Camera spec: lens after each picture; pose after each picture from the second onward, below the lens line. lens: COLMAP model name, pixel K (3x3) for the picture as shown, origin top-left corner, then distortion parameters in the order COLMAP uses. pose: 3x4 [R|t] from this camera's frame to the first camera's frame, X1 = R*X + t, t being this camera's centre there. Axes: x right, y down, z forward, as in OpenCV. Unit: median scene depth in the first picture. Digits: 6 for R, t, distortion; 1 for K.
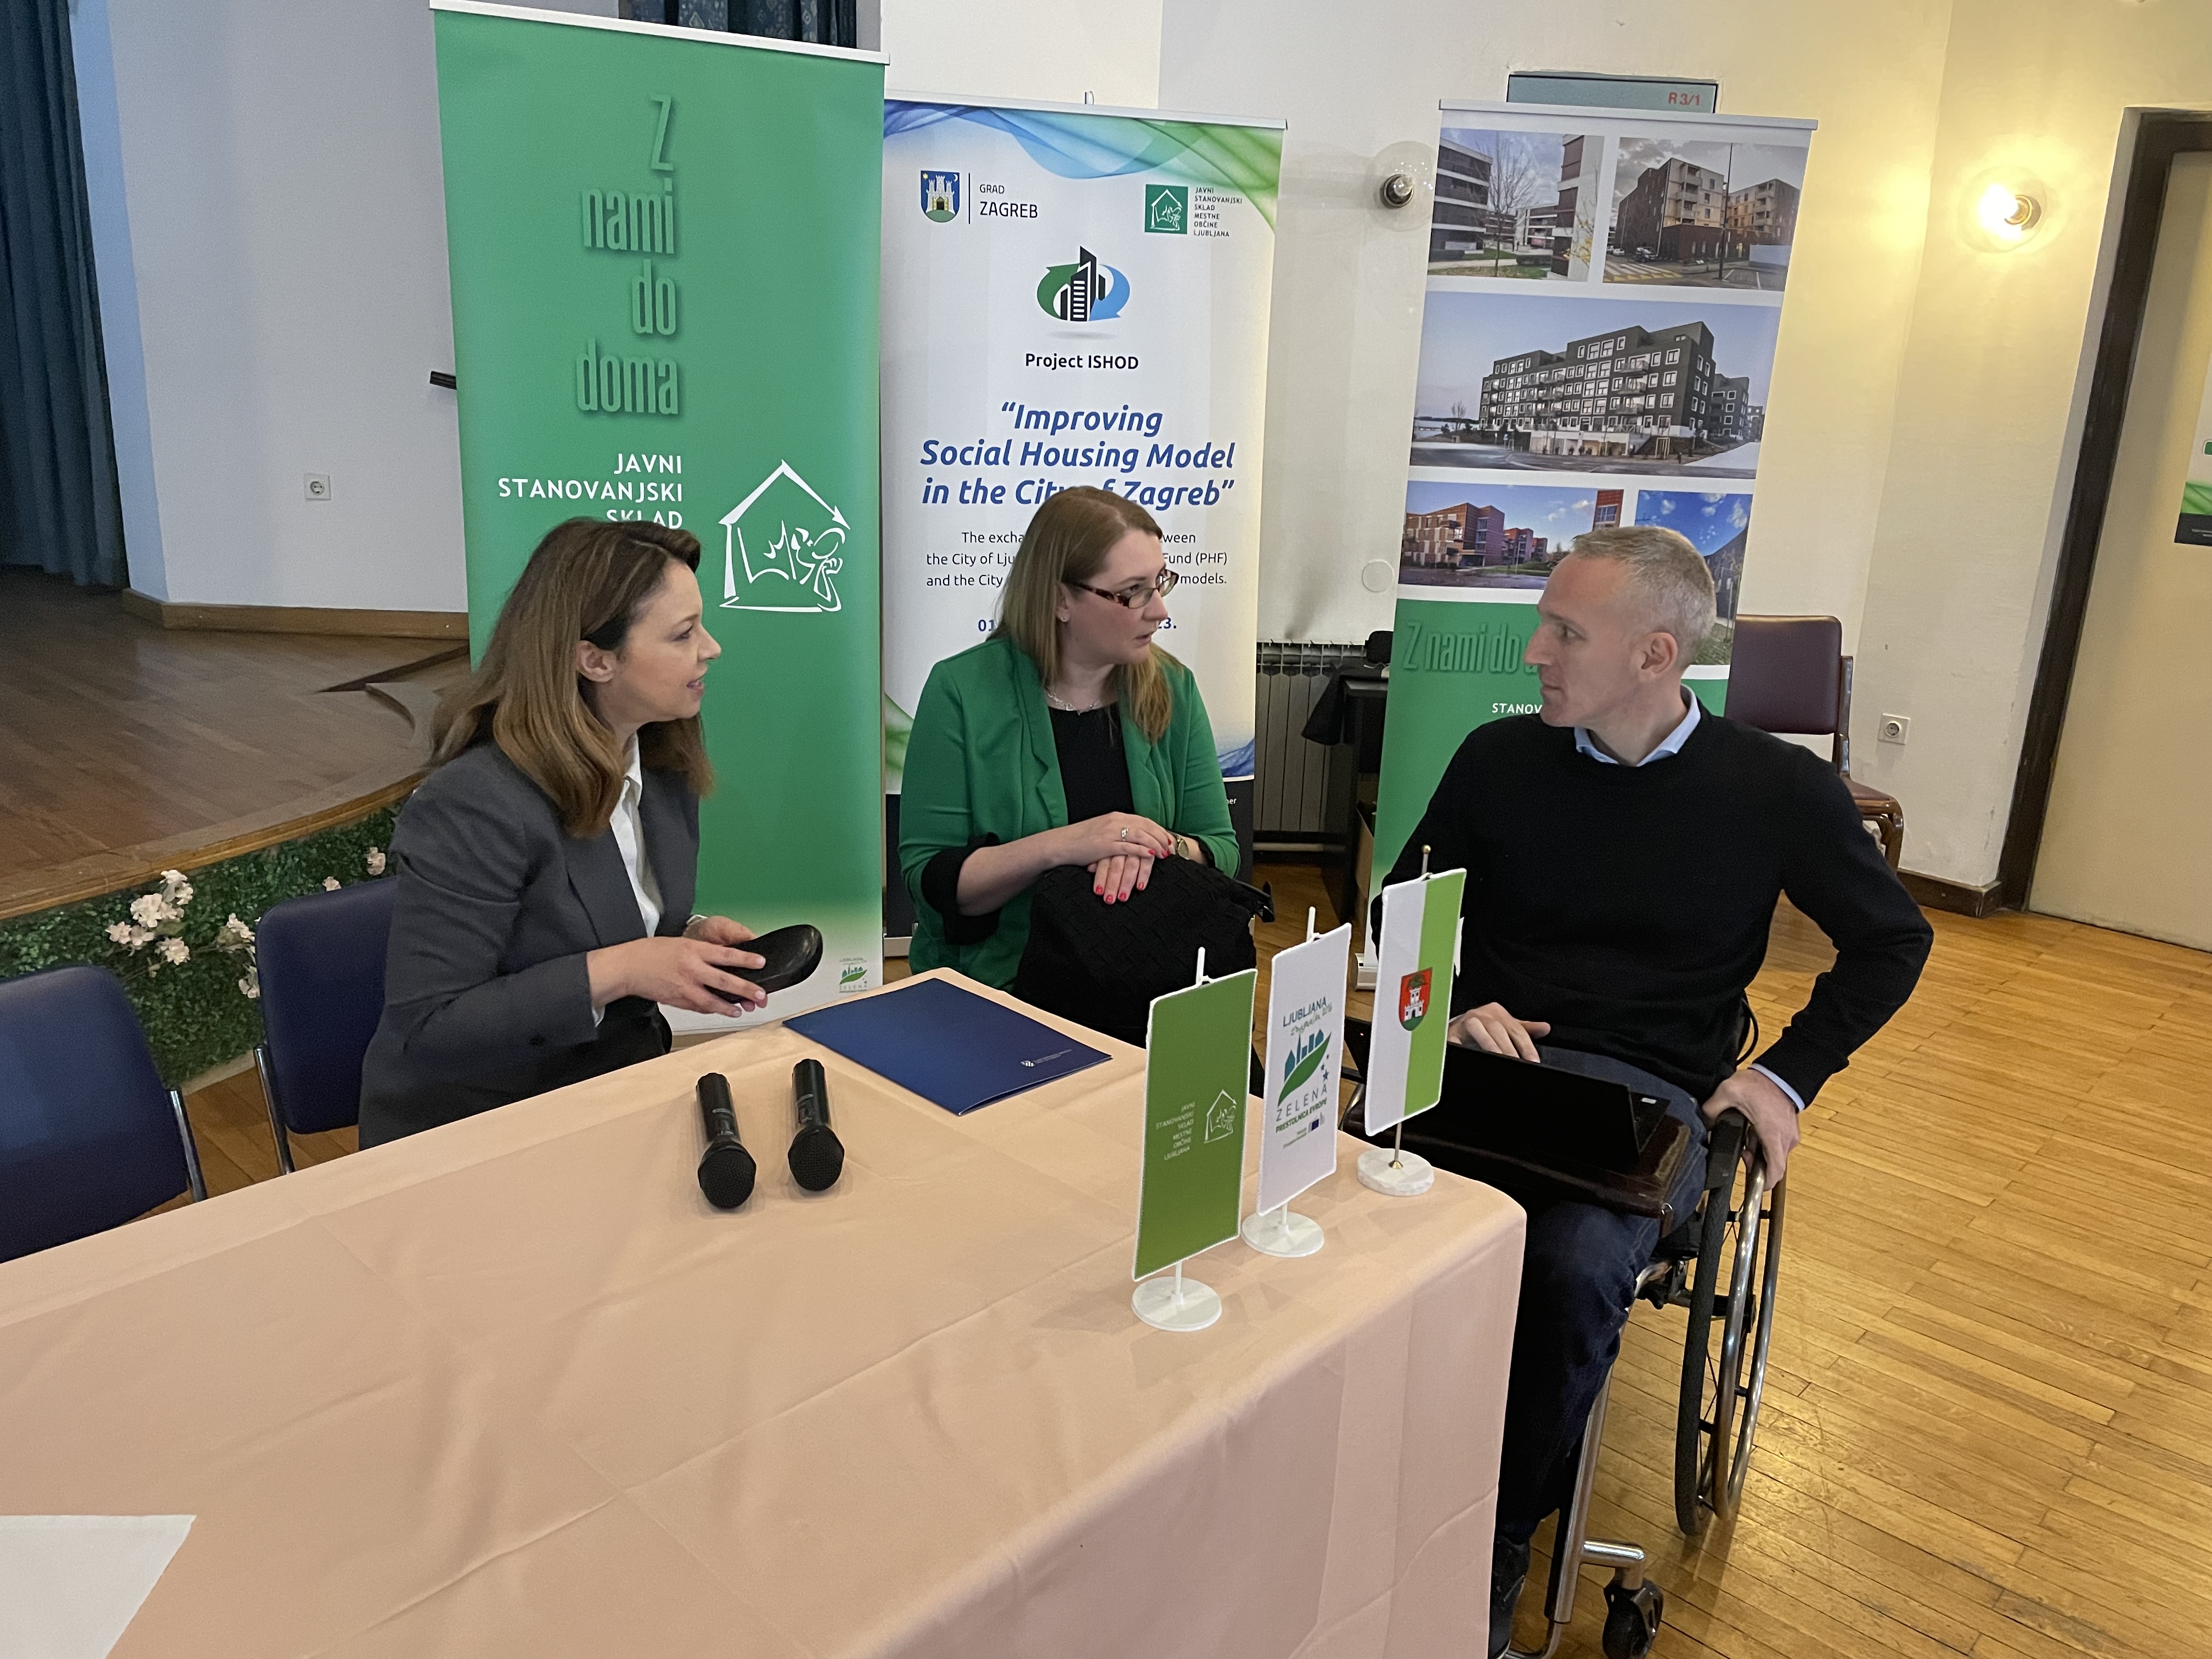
lens RADIAL K [[1677.8, 0, 1106.0], [0, 1677.8, 825.1], [0, 0, 1]] dist [0.084454, -0.015250]
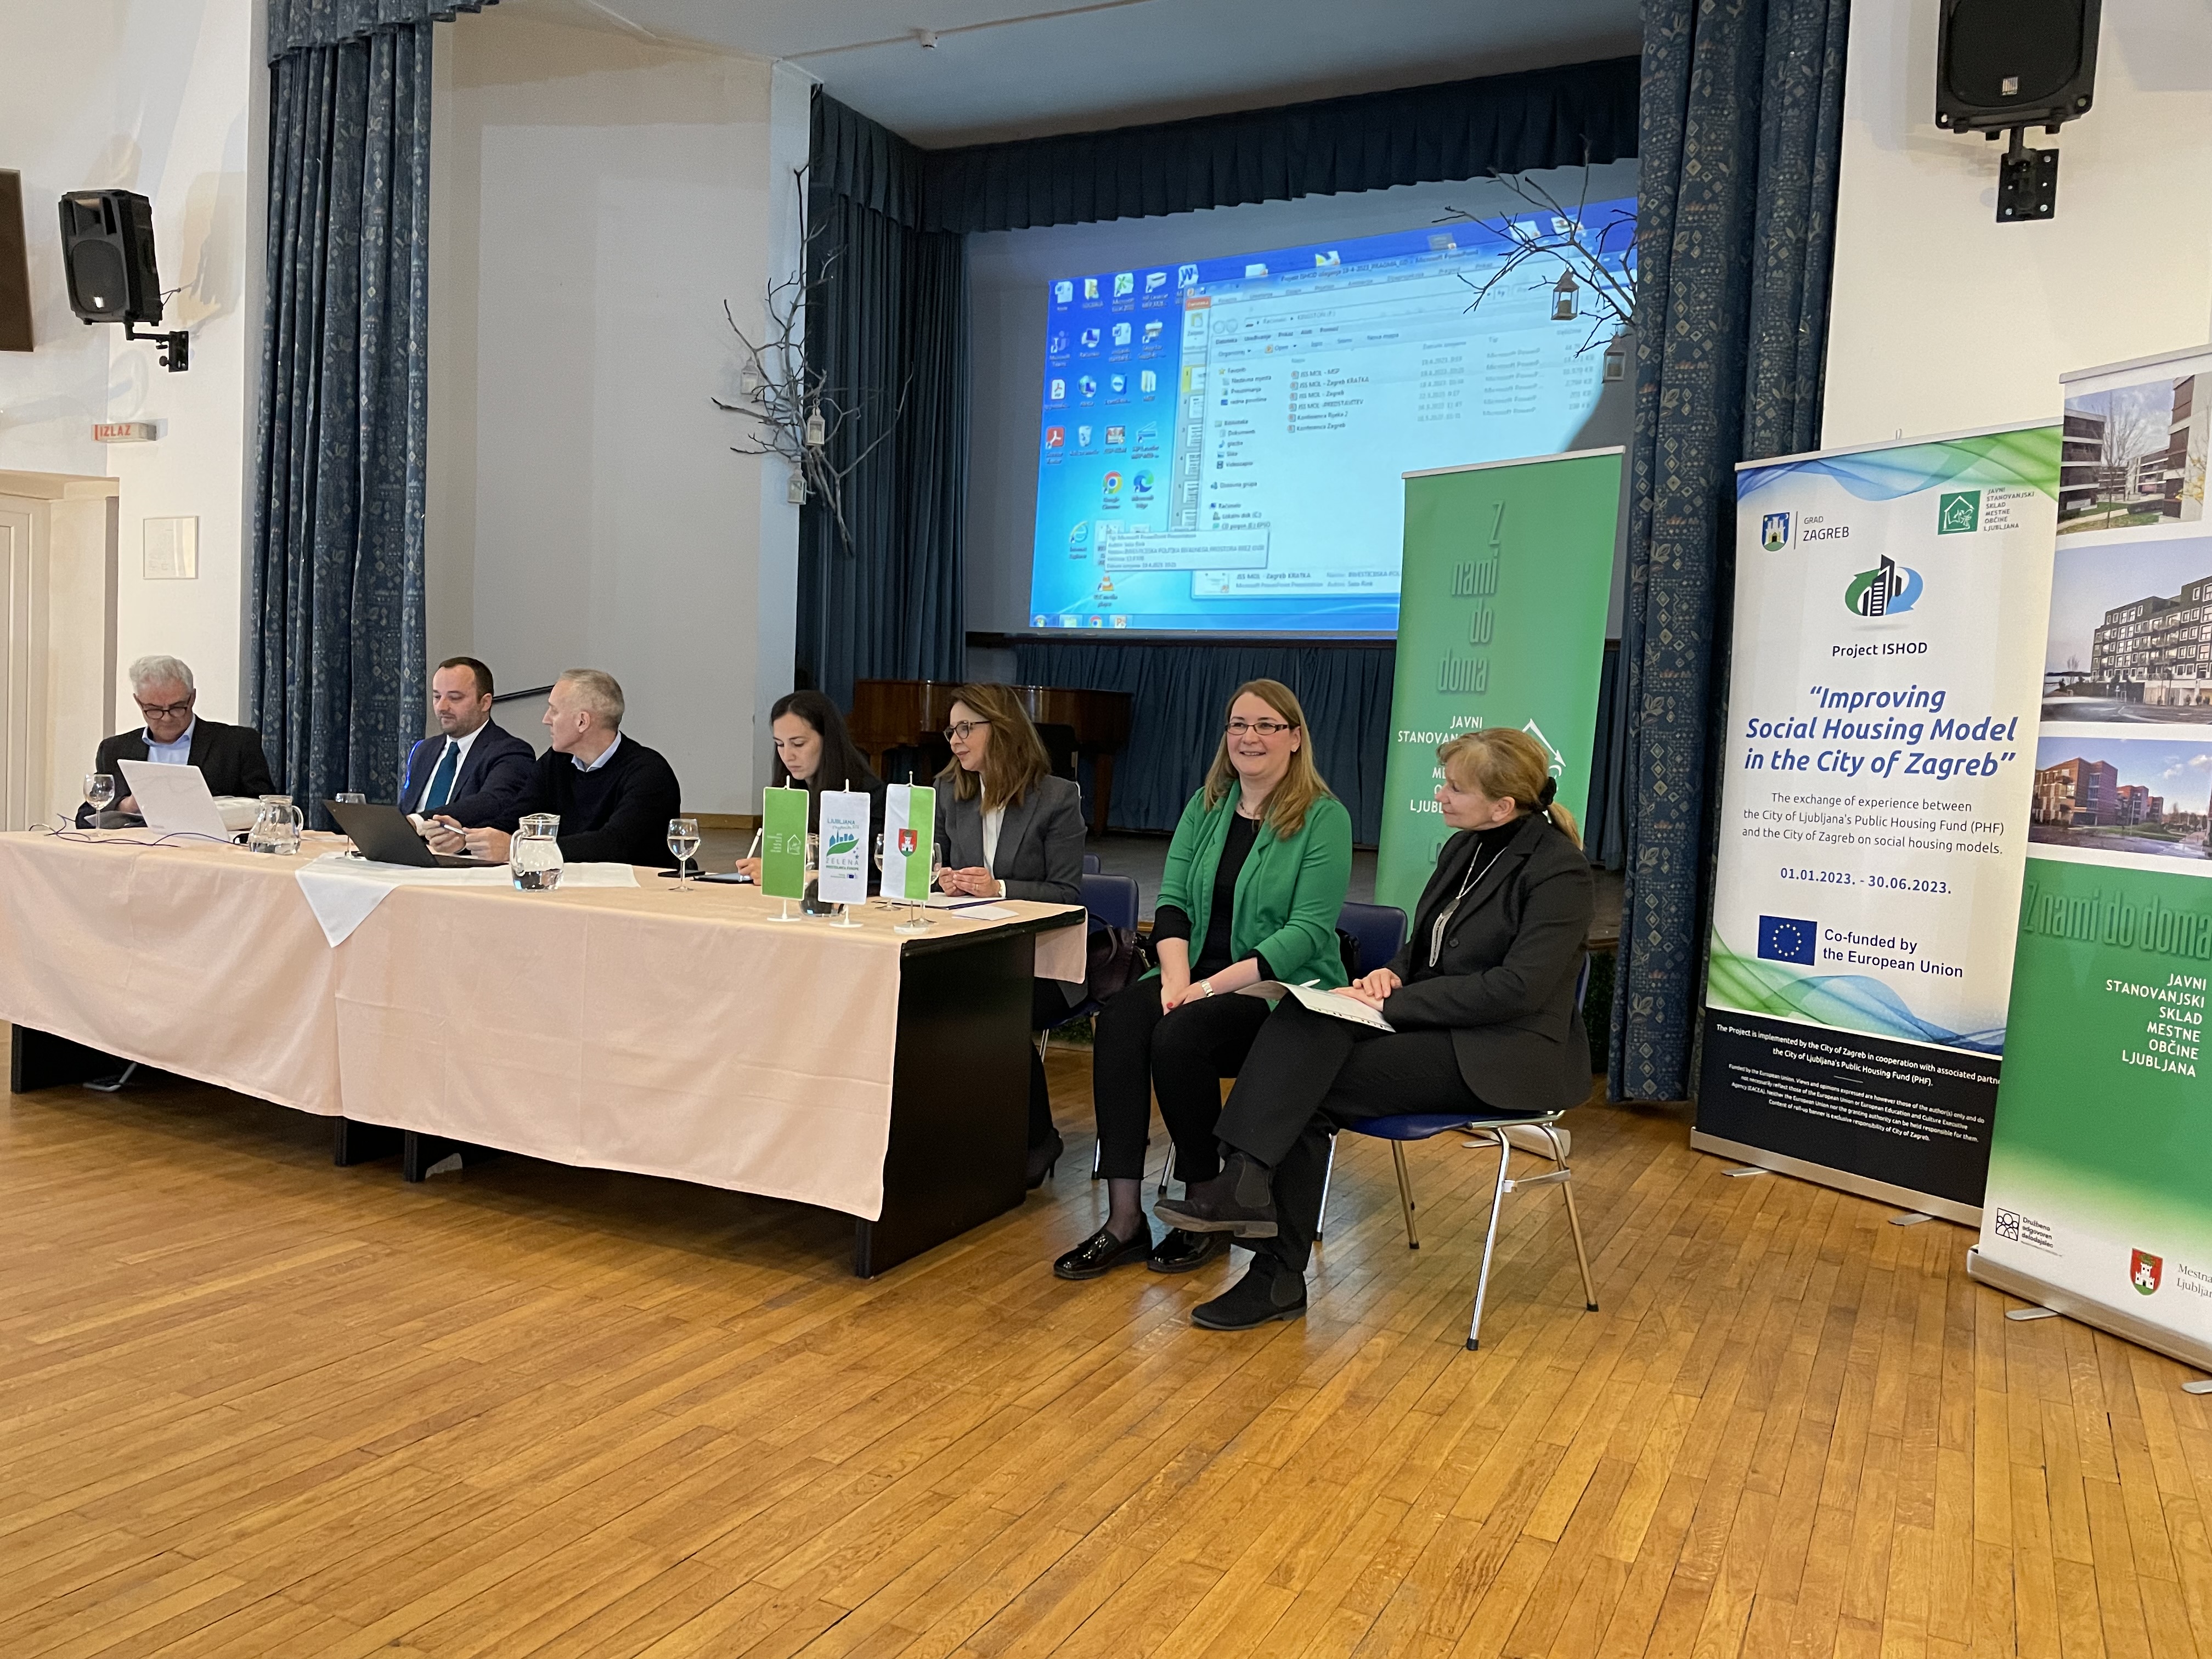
lens RADIAL K [[1677.8, 0, 1102.4], [0, 1677.8, 829.4], [0, 0, 1]] dist [0.084454, -0.015250]
pose [[0.287425, 0.030302, -0.957324, 0.979856], [-0.285901, 0.956647, -0.055558, 0.056205], [0.914138, 0.289668, 0.283627, 0.243977]]
